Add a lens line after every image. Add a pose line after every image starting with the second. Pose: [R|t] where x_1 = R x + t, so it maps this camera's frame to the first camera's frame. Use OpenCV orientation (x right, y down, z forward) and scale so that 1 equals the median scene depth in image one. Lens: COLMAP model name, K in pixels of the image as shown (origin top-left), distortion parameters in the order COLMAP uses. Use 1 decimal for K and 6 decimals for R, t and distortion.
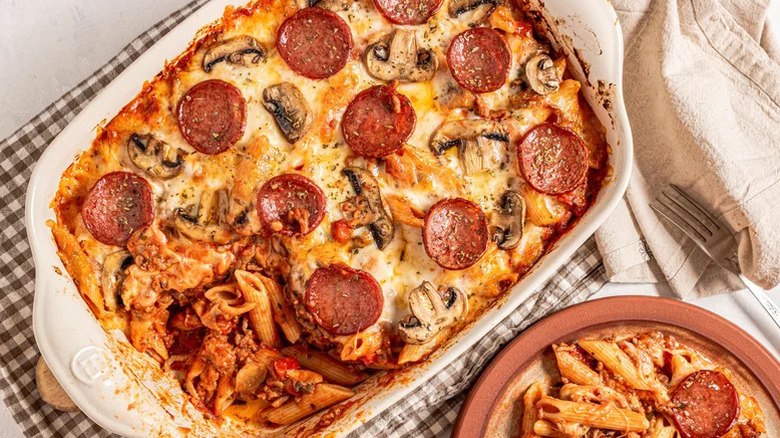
lens RADIAL K [[1281.2, 0, 390.0], [0, 1281.2, 219.0], [0, 0, 1]] dist [-0.026711, 0.149569]
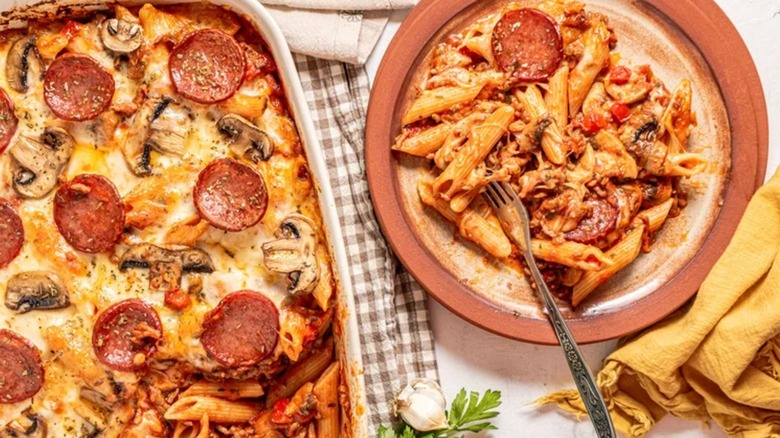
lens RADIAL K [[1281.2, 0, 390.0], [0, 1281.2, 219.0], [0, 0, 1]] dist [-0.026711, 0.149569]
pose [[0.454137, -0.890173, -0.036761, 0.122417], [0.890226, 0.451748, 0.058489, 0.067929], [-0.035458, -0.059287, 0.997611, 0.049969]]
